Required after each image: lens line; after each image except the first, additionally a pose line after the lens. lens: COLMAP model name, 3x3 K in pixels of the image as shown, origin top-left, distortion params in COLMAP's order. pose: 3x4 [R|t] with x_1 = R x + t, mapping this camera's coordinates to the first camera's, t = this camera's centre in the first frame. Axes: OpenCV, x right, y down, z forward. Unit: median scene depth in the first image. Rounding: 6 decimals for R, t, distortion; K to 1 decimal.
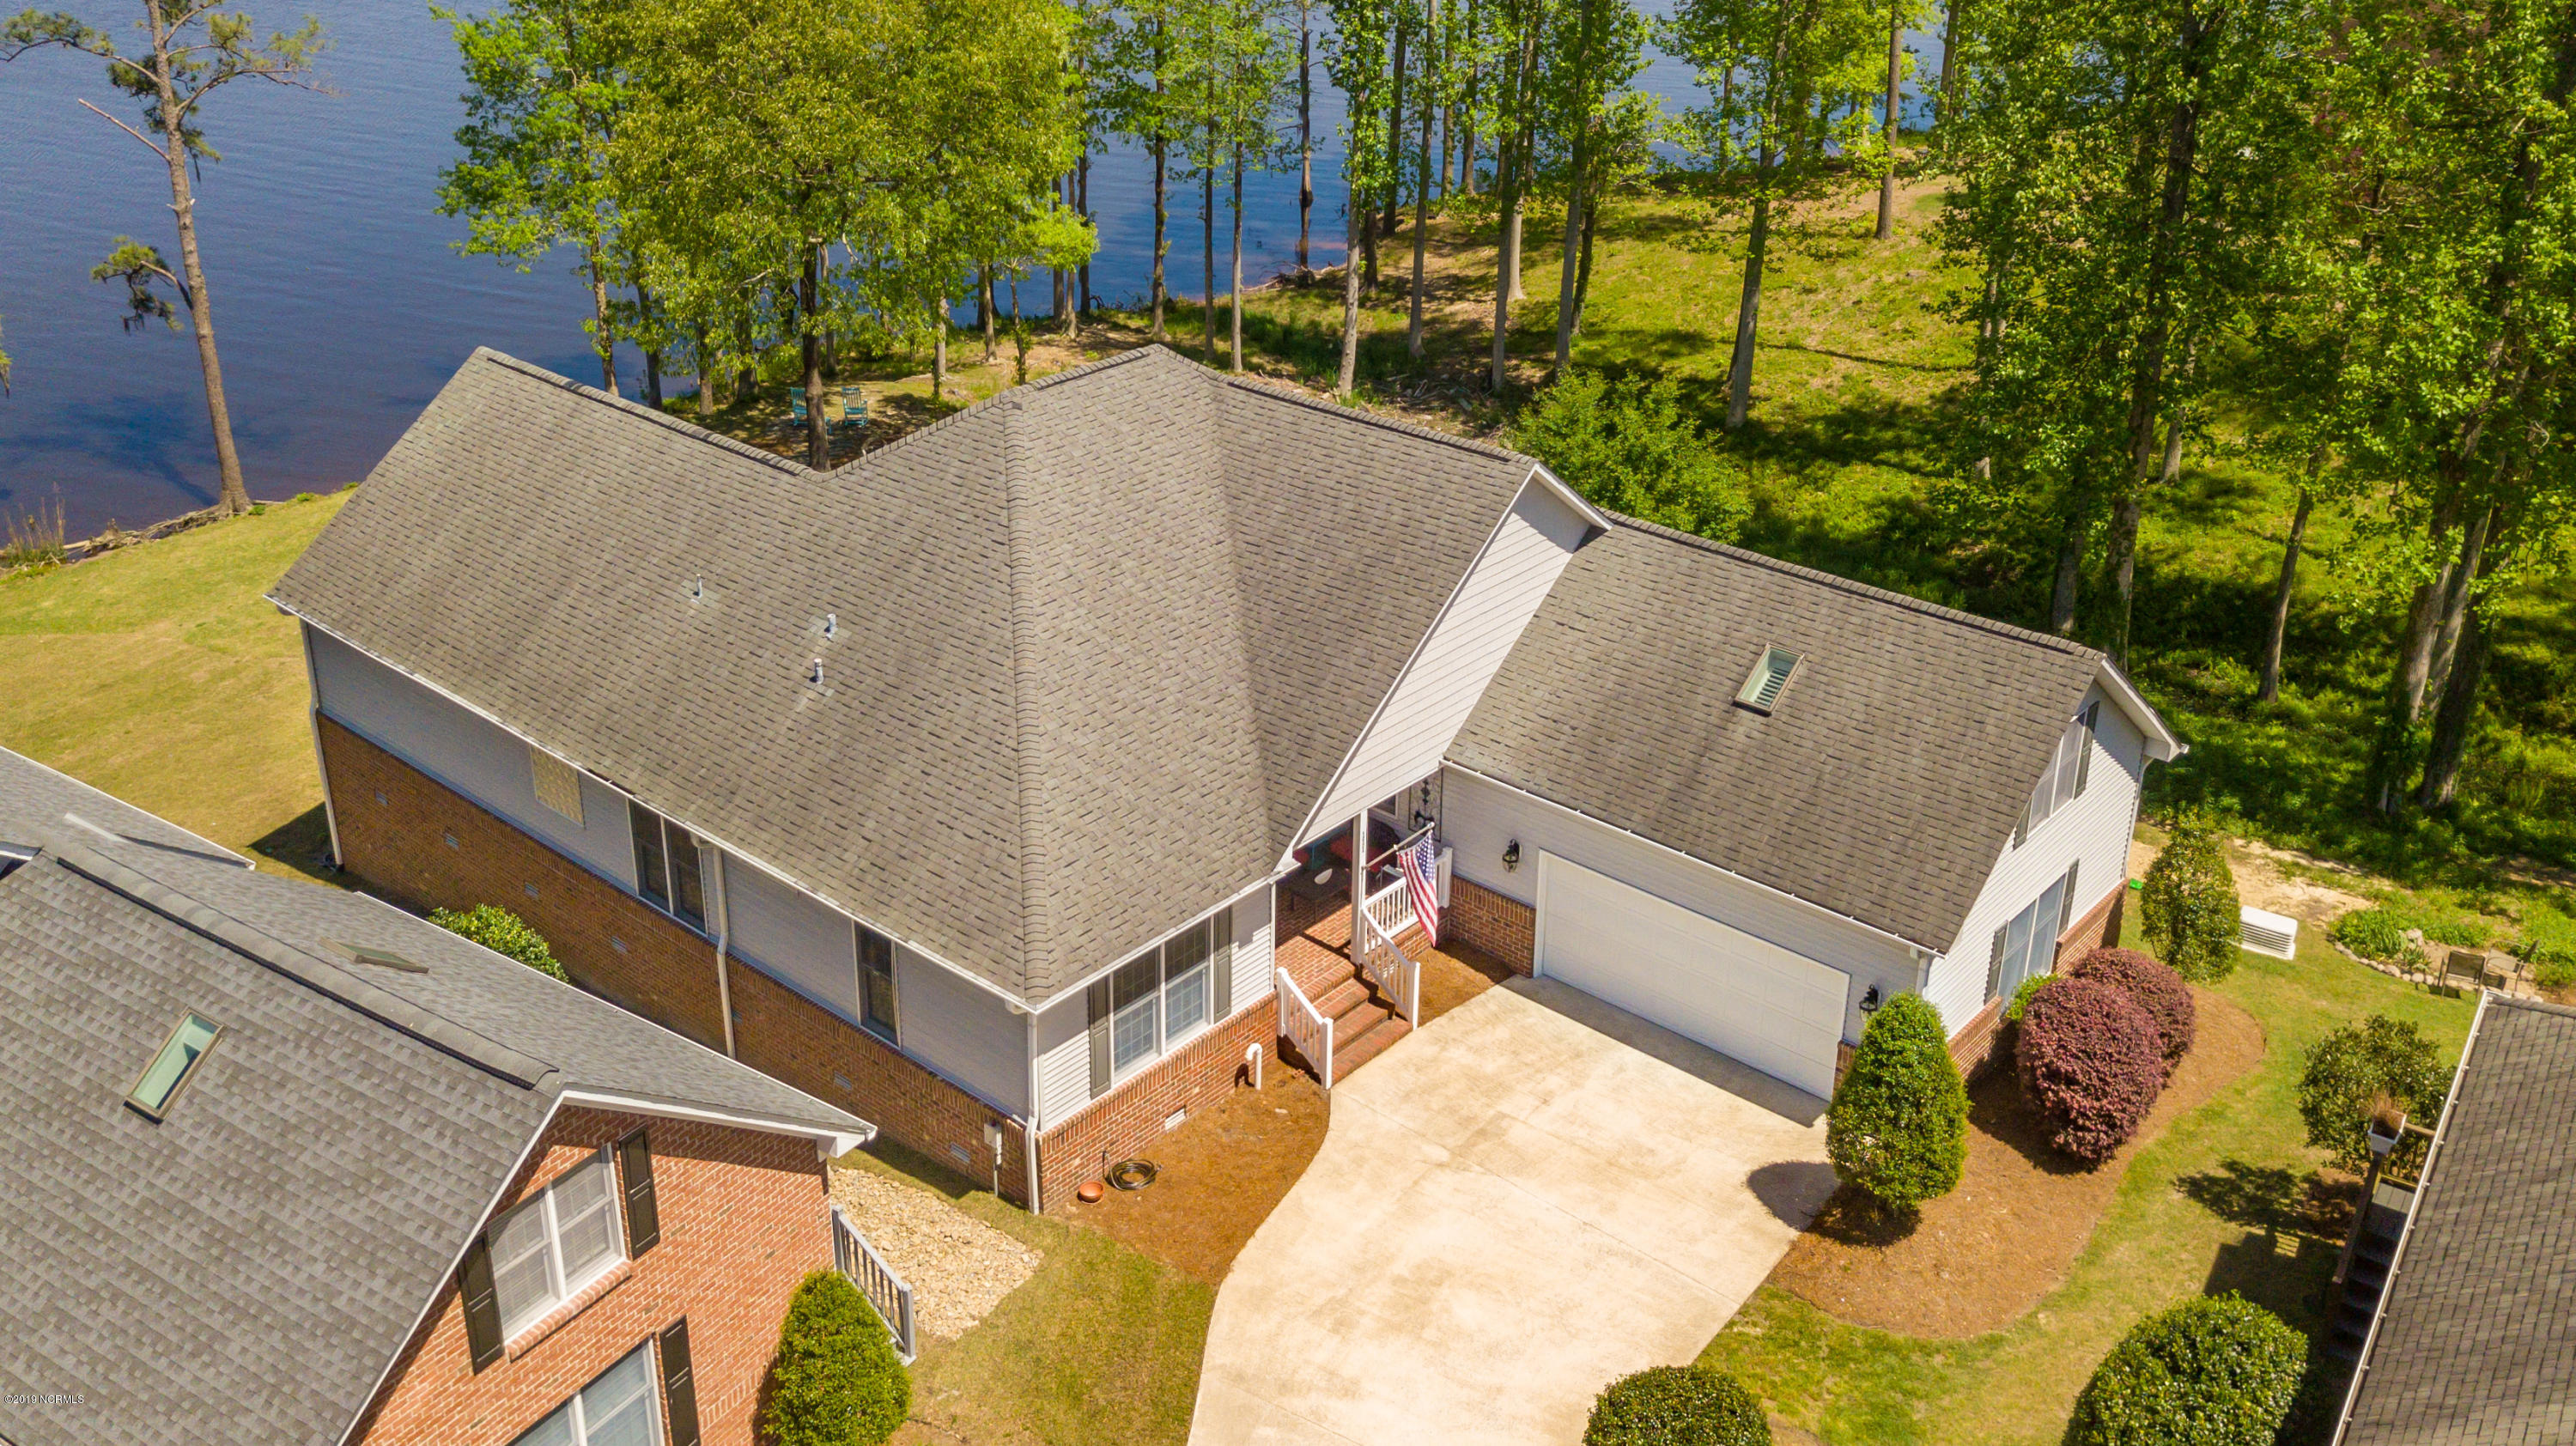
lens RADIAL K [[1999.6, 0, 1288.0], [0, 1999.6, 723.0], [0, 0, 1]] dist [0.053890, -0.000046]
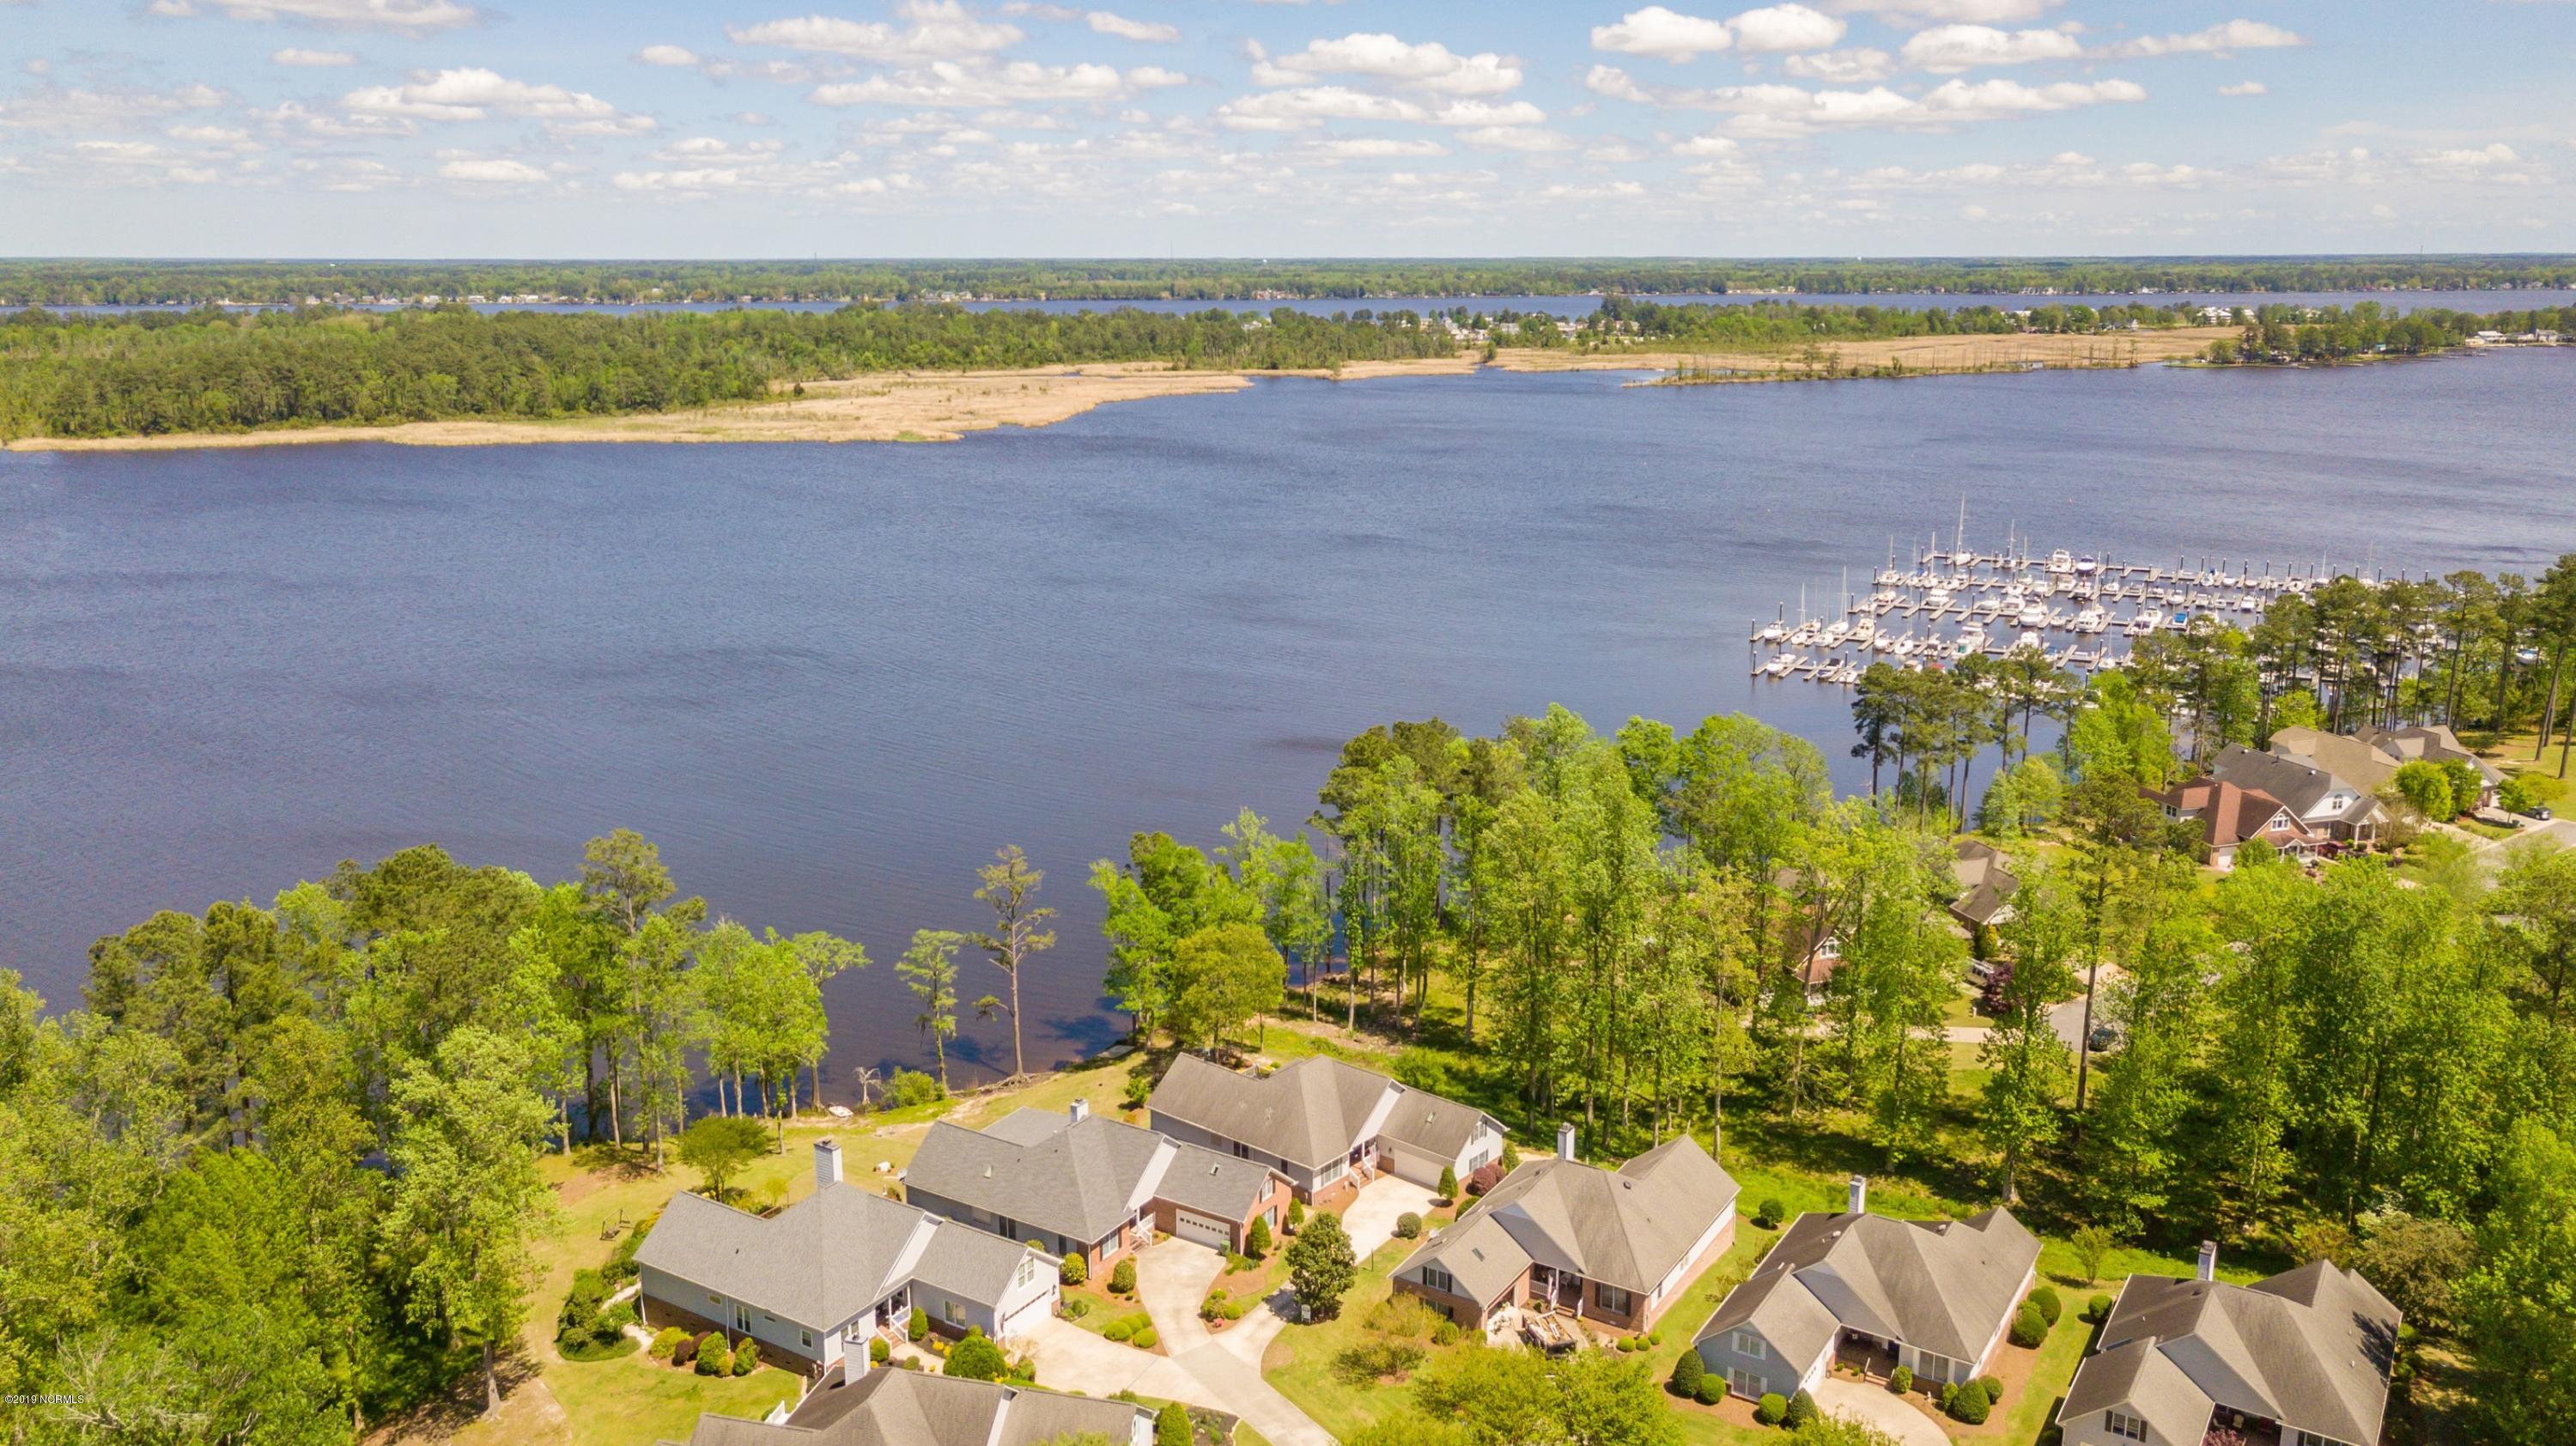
lens RADIAL K [[1999.6, 0, 1288.0], [0, 1999.6, 723.0], [0, 0, 1]] dist [0.053890, -0.000046]
pose [[0.999820, -0.005949, 0.018010, -0.250054], [0.009754, 0.975630, -0.219207, 0.118019], [-0.016267, 0.219343, 0.975512, -4.425891]]
